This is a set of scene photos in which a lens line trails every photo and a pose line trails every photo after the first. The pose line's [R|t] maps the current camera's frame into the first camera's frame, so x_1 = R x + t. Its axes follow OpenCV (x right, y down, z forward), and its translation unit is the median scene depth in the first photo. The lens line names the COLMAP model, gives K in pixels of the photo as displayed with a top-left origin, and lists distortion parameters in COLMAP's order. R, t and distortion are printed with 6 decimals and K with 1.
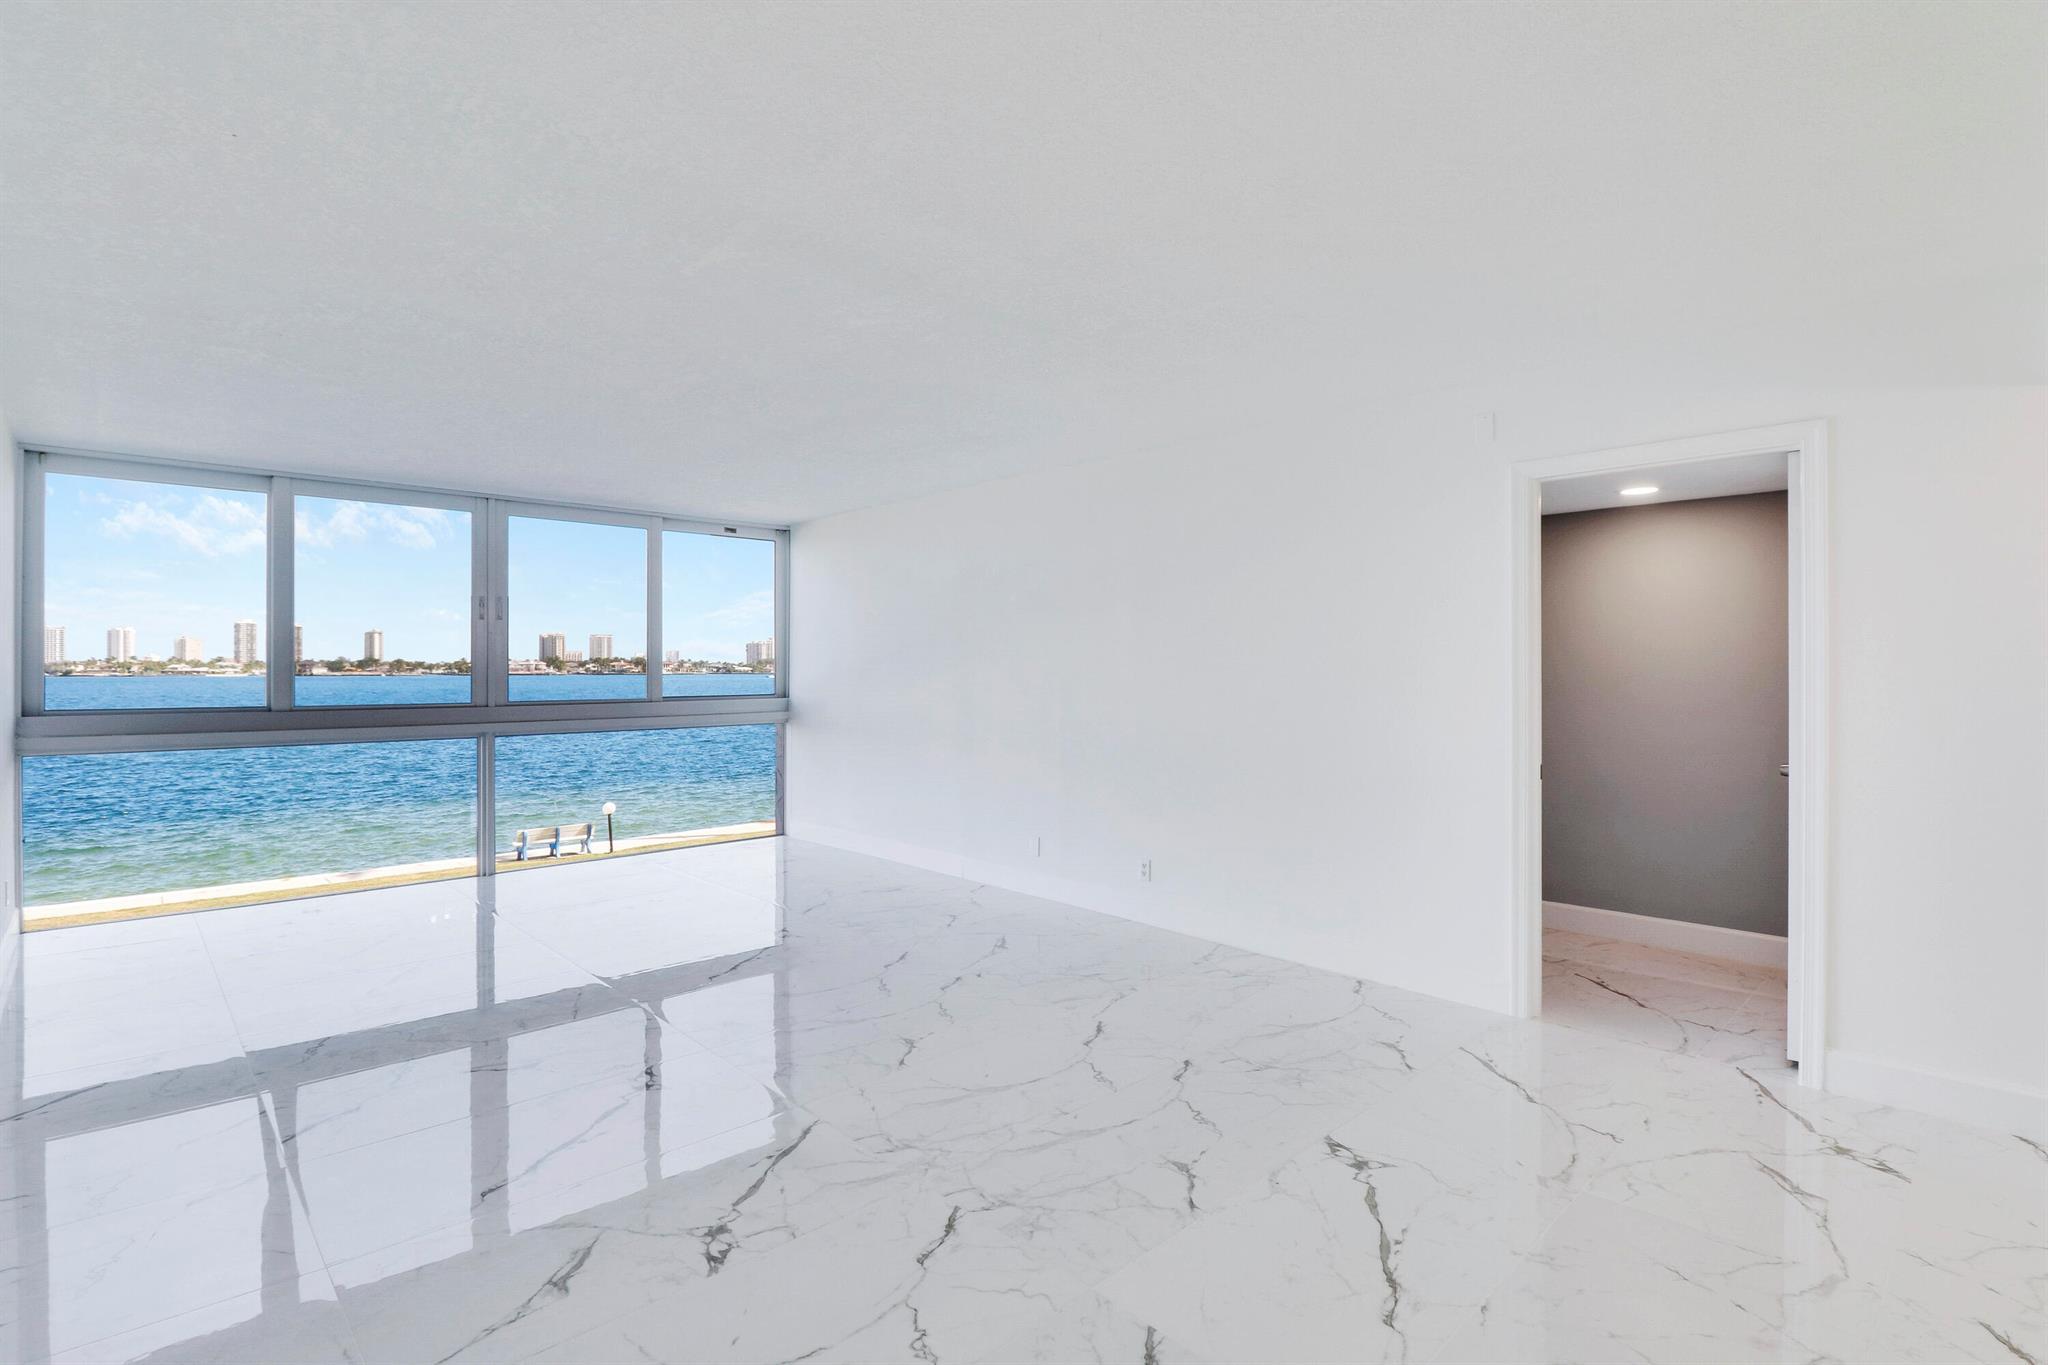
lens RADIAL K [[962.5, 0, 1008.7], [0, 962.5, 662.2], [0, 0, 1]] dist [-0.001903, -0.008722]
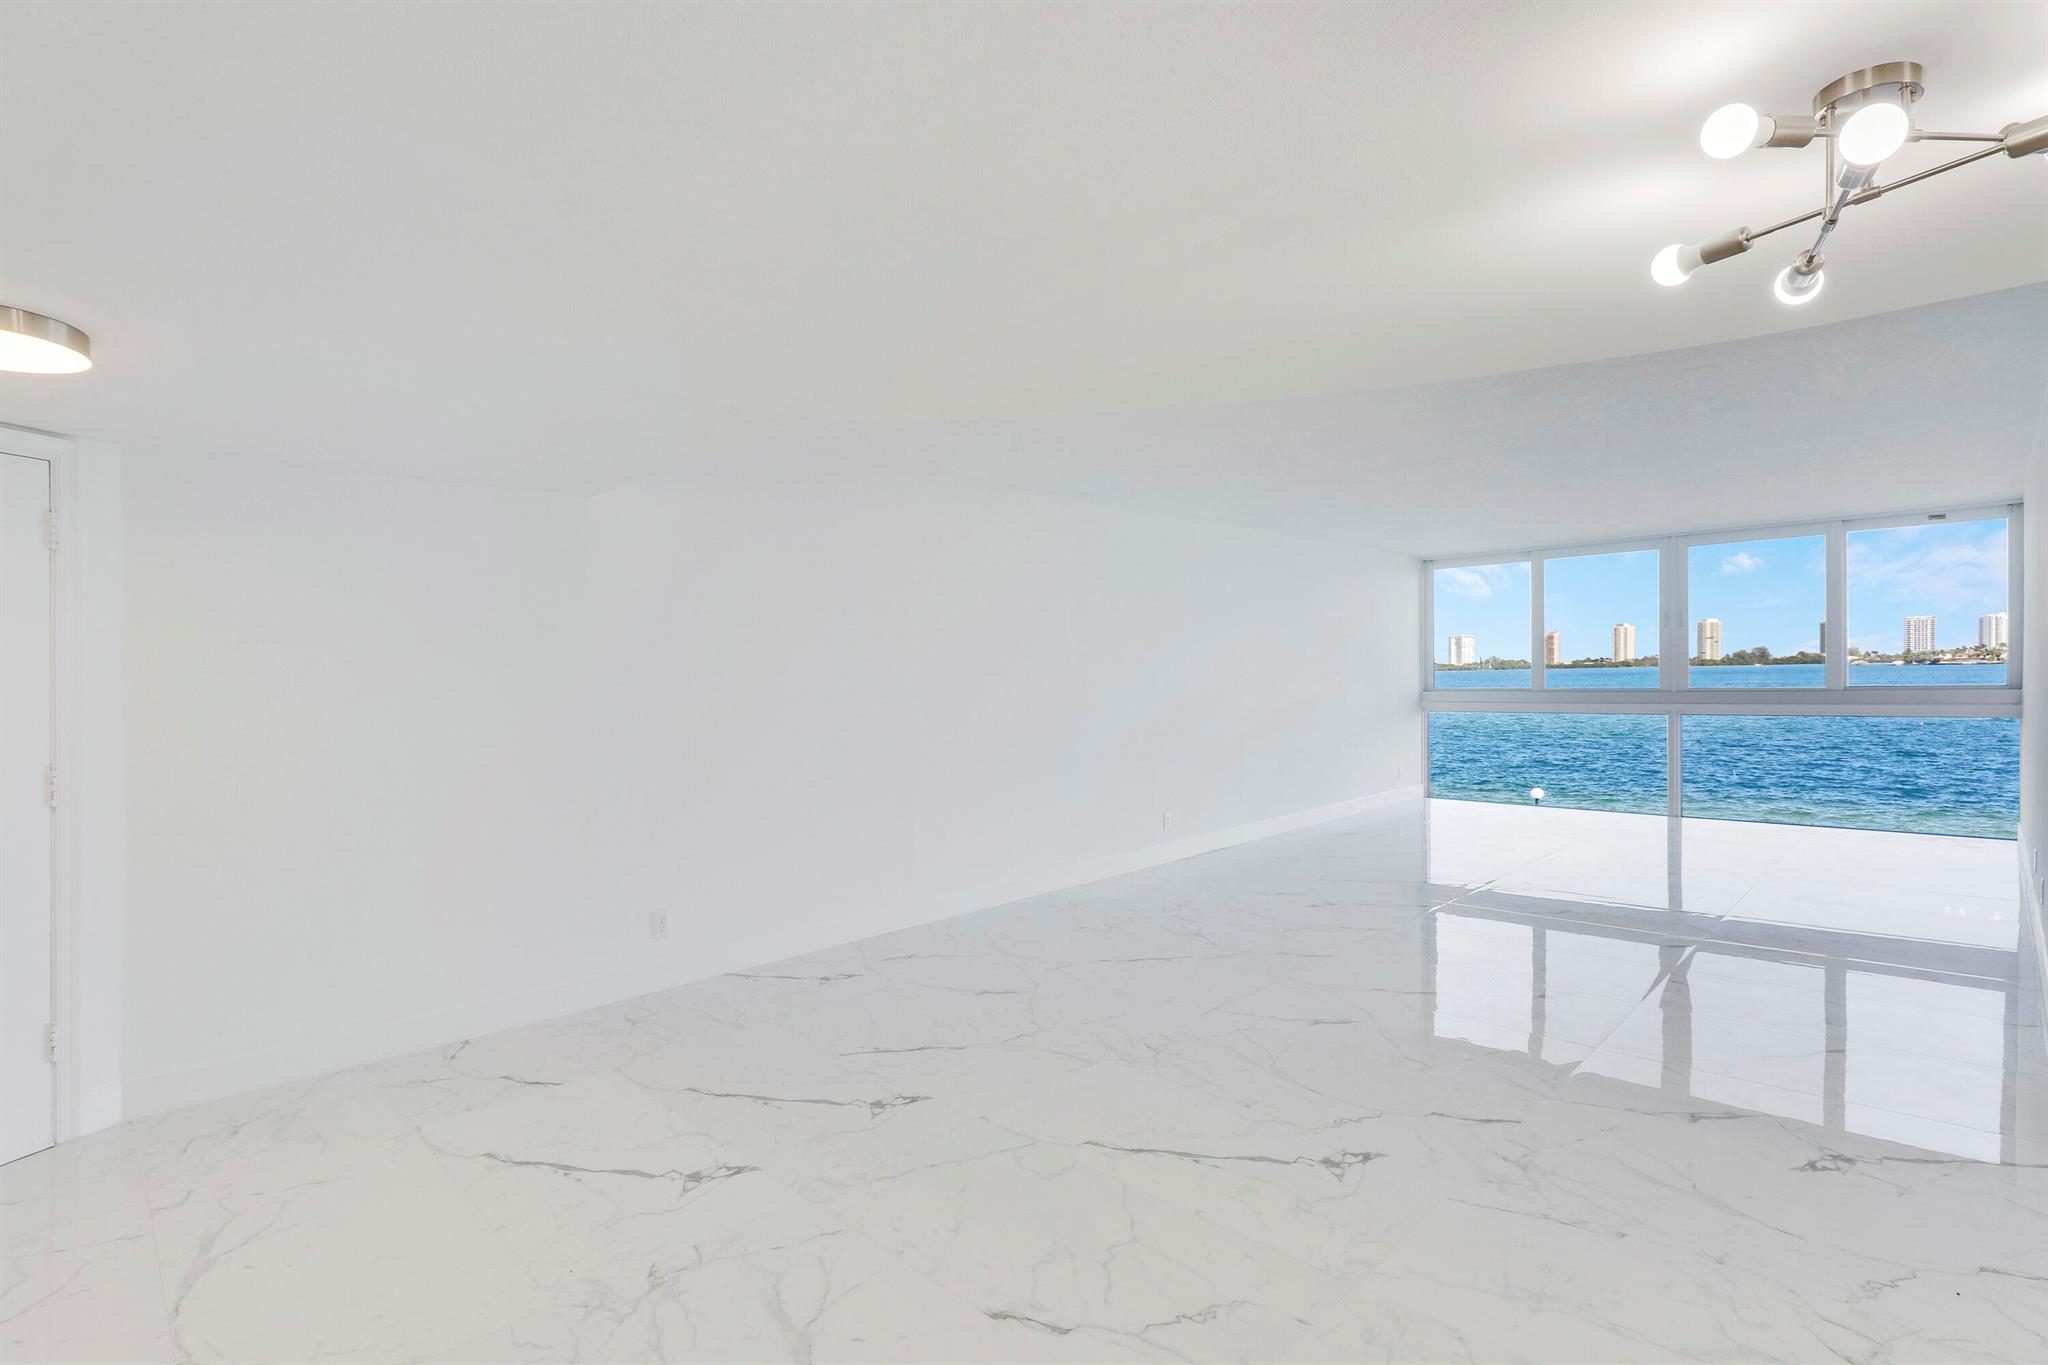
lens RADIAL K [[962.5, 0, 1038.9], [0, 962.5, 694.0], [0, 0, 1]] dist [-0.001903, -0.008722]
pose [[0.038135, 0.020500, -0.999062, 0.741801], [0.025165, 0.999453, 0.021468, -0.002424], [0.998956, -0.025960, 0.037598, 0.067778]]
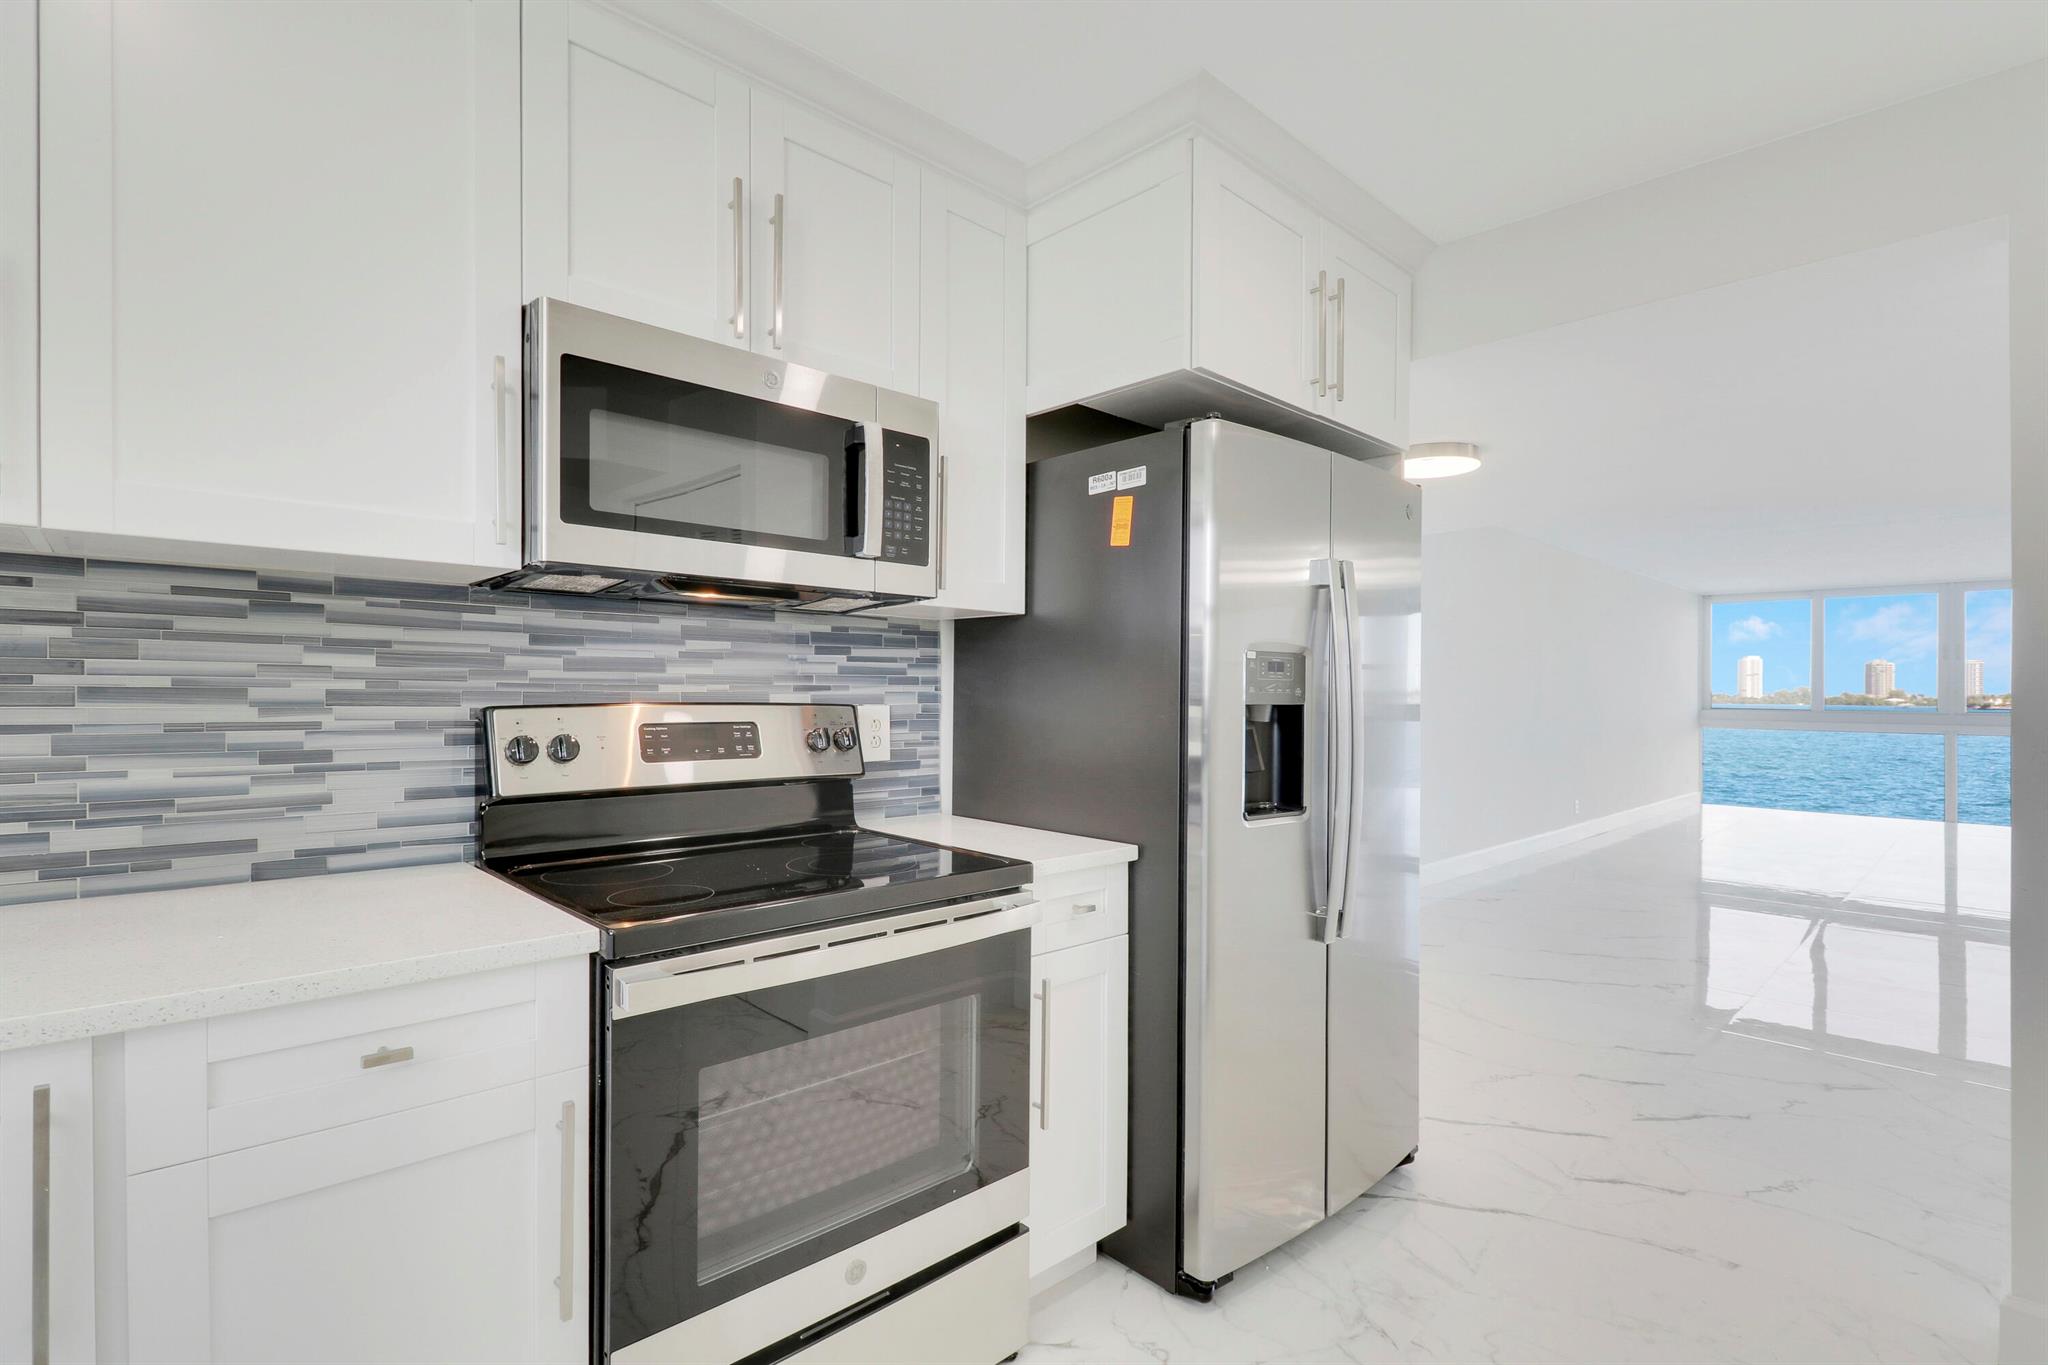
lens RADIAL K [[962.5, 0, 1037.3], [0, 962.5, 680.3], [0, 0, 1]] dist [-0.001903, -0.008722]
pose [[0.008717, -0.012635, -0.999882, 0.971219], [-0.003369, 0.999914, -0.012665, 0.011707], [0.999956, 0.003479, 0.008674, -0.484041]]
